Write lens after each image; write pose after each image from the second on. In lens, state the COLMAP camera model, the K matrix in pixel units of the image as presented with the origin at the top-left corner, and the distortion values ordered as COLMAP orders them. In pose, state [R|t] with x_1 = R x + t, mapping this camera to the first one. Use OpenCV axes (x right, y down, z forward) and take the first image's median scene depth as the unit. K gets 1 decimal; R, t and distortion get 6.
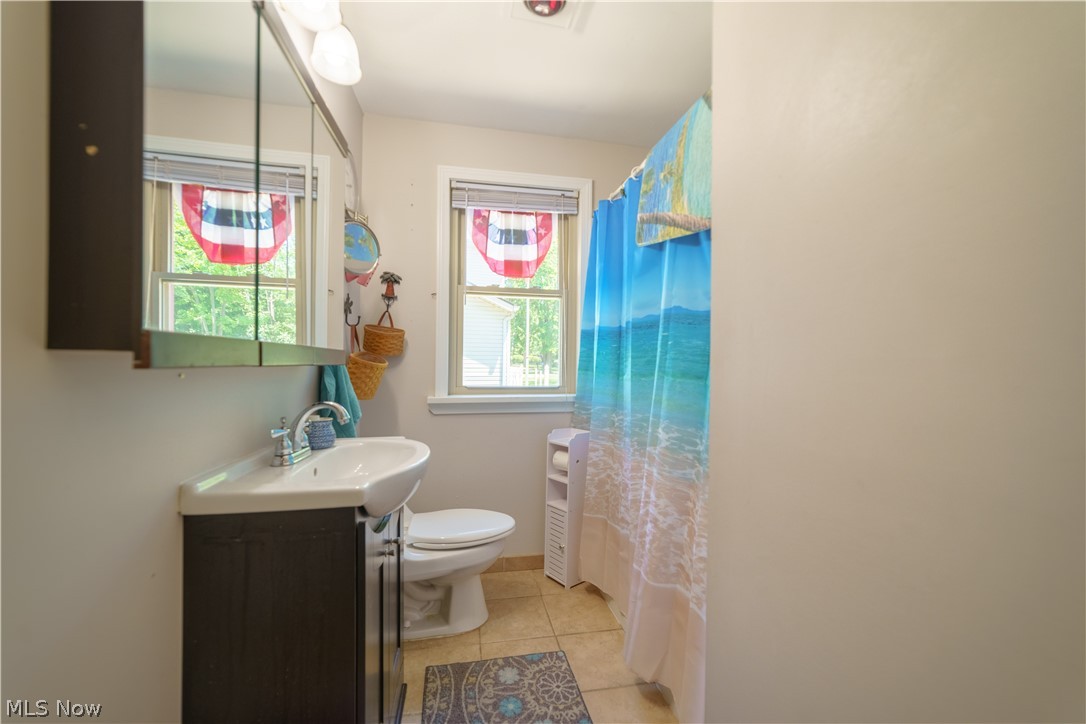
lens RADIAL K [[441.3, 0, 543.0], [0, 441.3, 362.0], [0, 0, 1]] dist [0.020914, 0.000110]
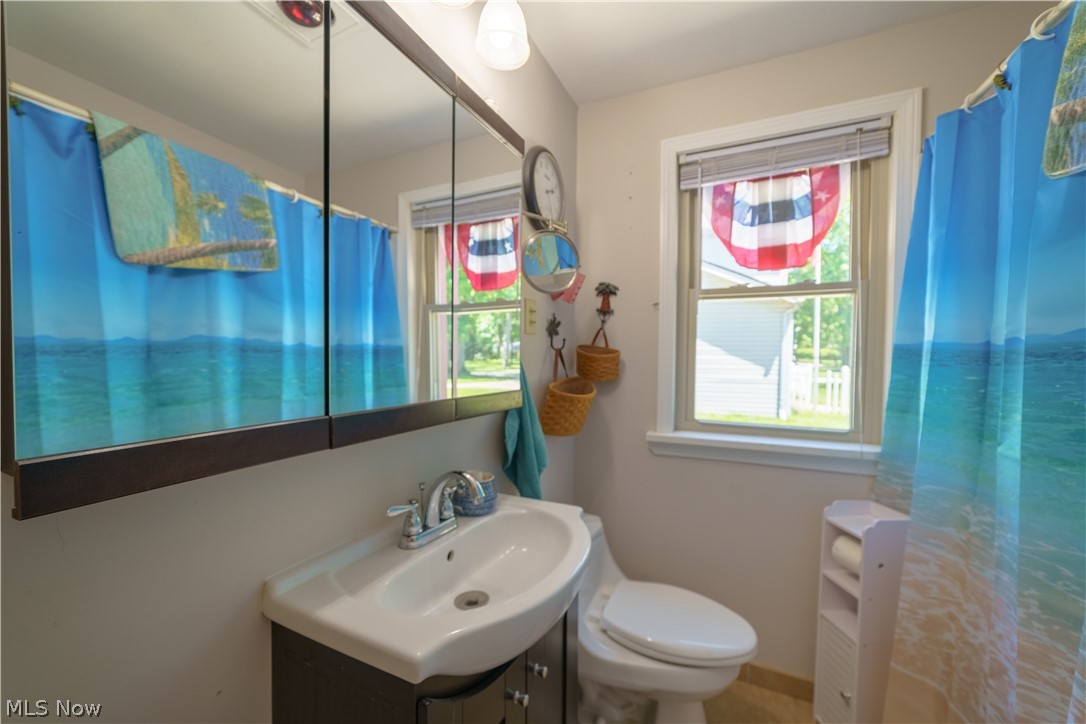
lens RADIAL K [[420.8, 0, 543.0], [0, 420.8, 365.2], [0, 0, 1]] dist [-0.014974, 0.007238]
pose [[0.810428, 0.011080, -0.585733, 0.033847], [0.003553, 0.999710, 0.023828, -0.061636], [0.585827, -0.021392, 0.810154, 0.261468]]
